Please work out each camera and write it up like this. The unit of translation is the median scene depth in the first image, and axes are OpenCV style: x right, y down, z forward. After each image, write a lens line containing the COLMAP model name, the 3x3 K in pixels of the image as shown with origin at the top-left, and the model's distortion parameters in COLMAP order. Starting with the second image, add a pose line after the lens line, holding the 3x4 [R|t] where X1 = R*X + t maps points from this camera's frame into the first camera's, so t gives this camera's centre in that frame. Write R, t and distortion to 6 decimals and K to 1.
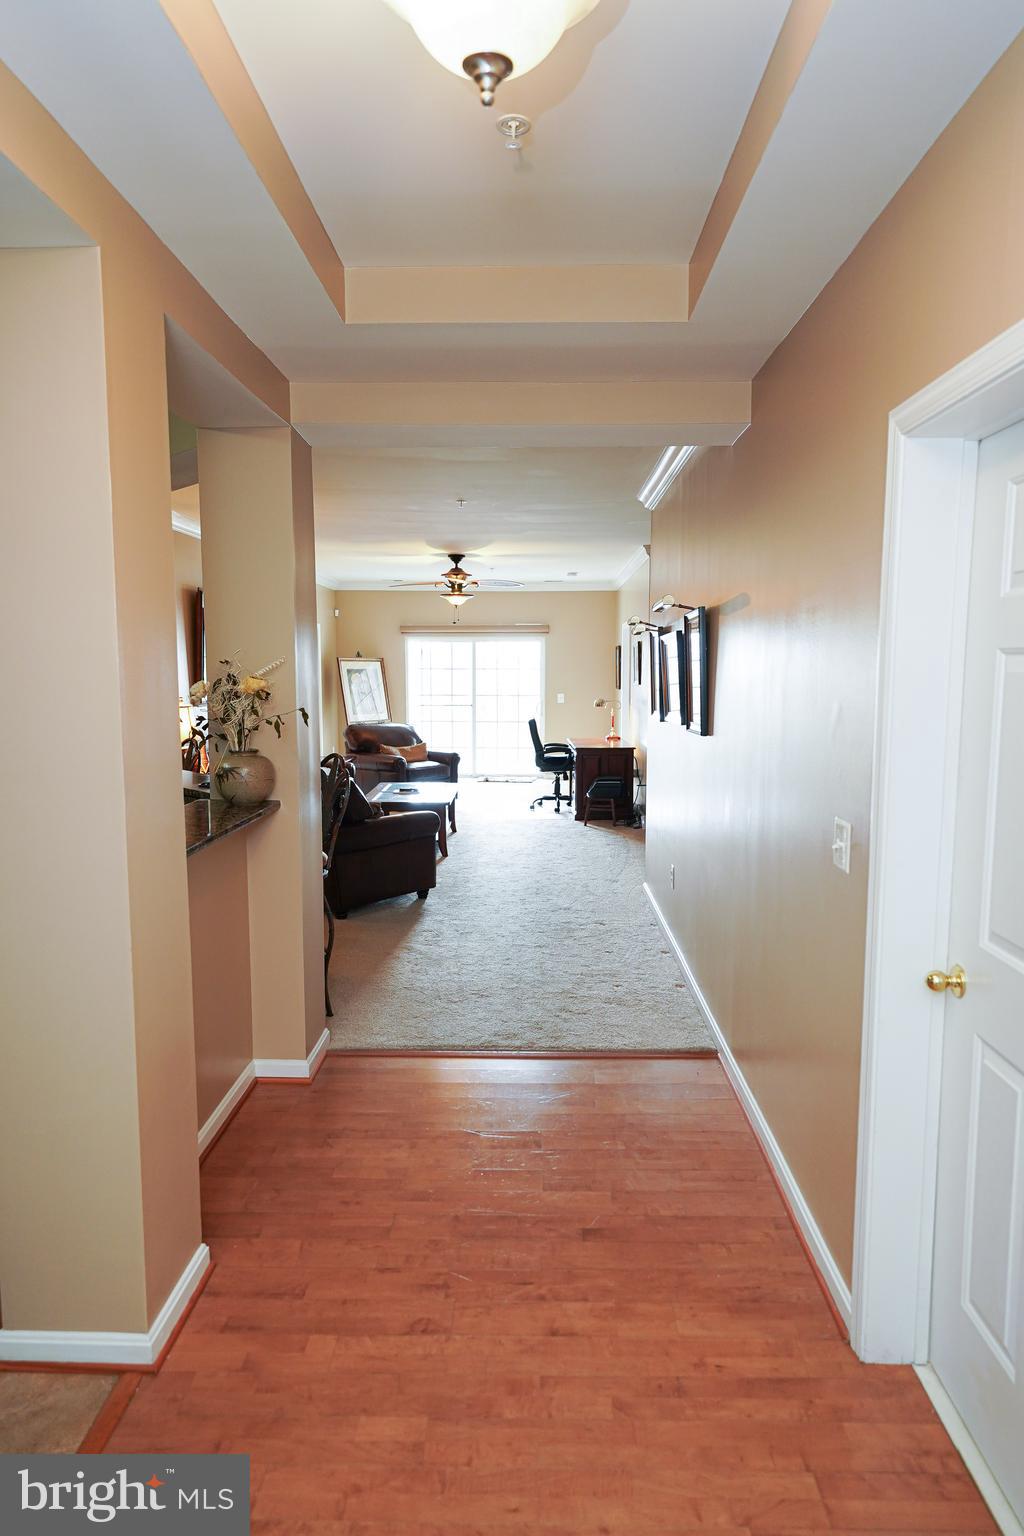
lens RADIAL K [[1002.9, 0, 517.1], [0, 1002.9, 771.3], [0, 0, 1]] dist [0.003531, 0.000067]
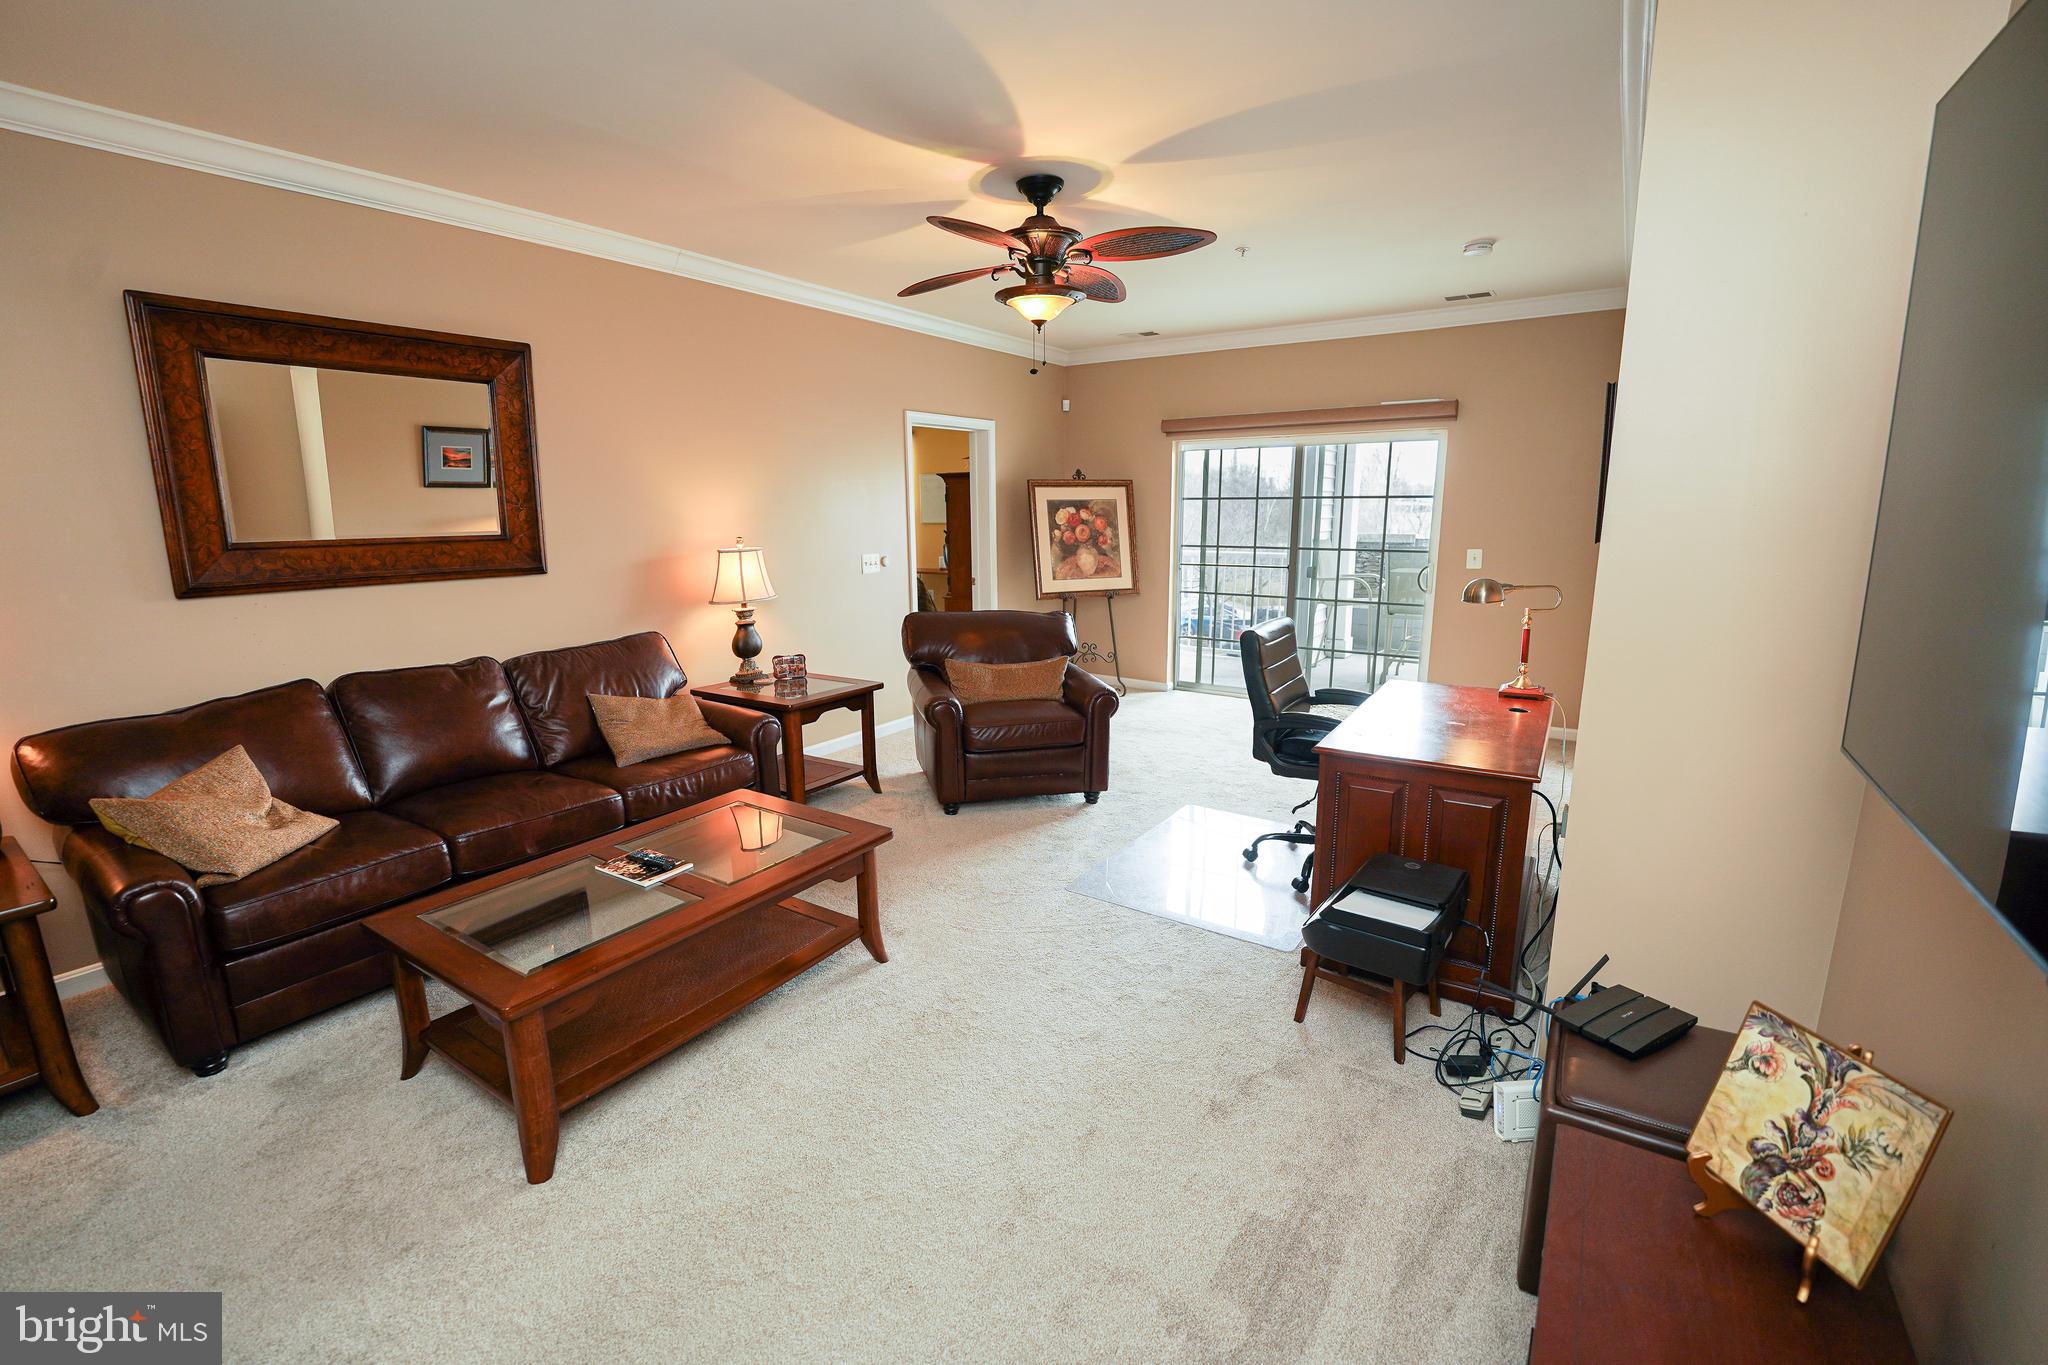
lens RADIAL K [[878.7, 0, 1008.3], [0, 878.7, 683.4], [0, 0, 1]] dist [-0.023064, 0.000336]
pose [[0.835064, 0.099944, -0.540998, 0.093671], [-0.044826, 0.992451, 0.114153, -0.053863], [0.548323, -0.071074, 0.833241, 0.556253]]
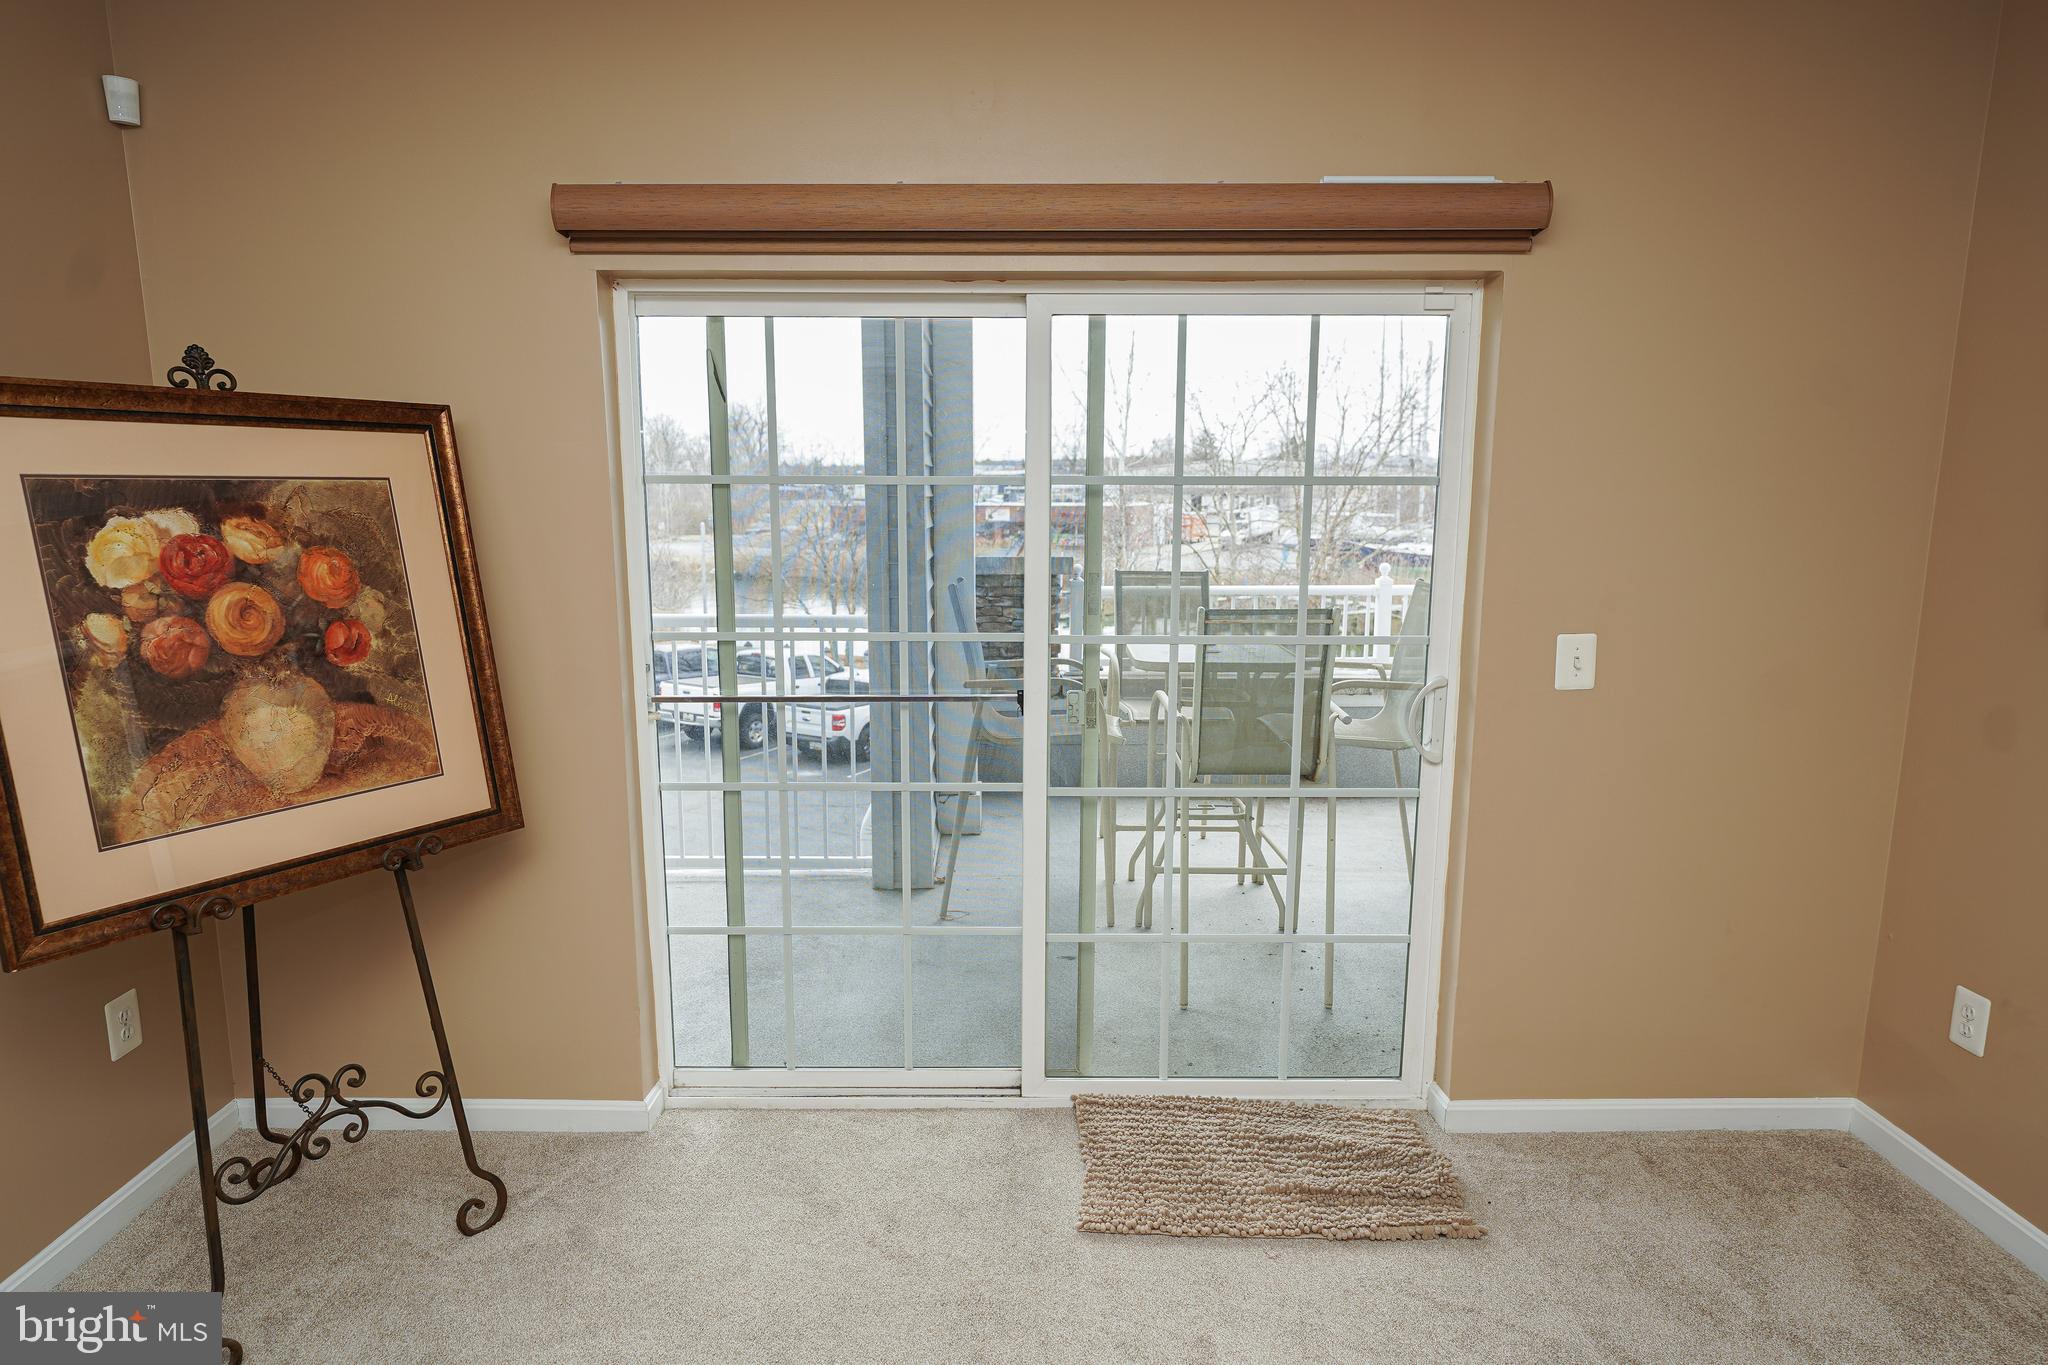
lens RADIAL K [[1186.2, 0, 1002.1], [0, 1186.2, 687.3], [0, 0, 1]] dist [0.008656, -0.000491]
pose [[0.999555, -0.005643, 0.029292, -0.057194], [0.003802, 0.998036, 0.062531, -0.084796], [-0.029587, -0.062392, 0.997613, 0.846544]]
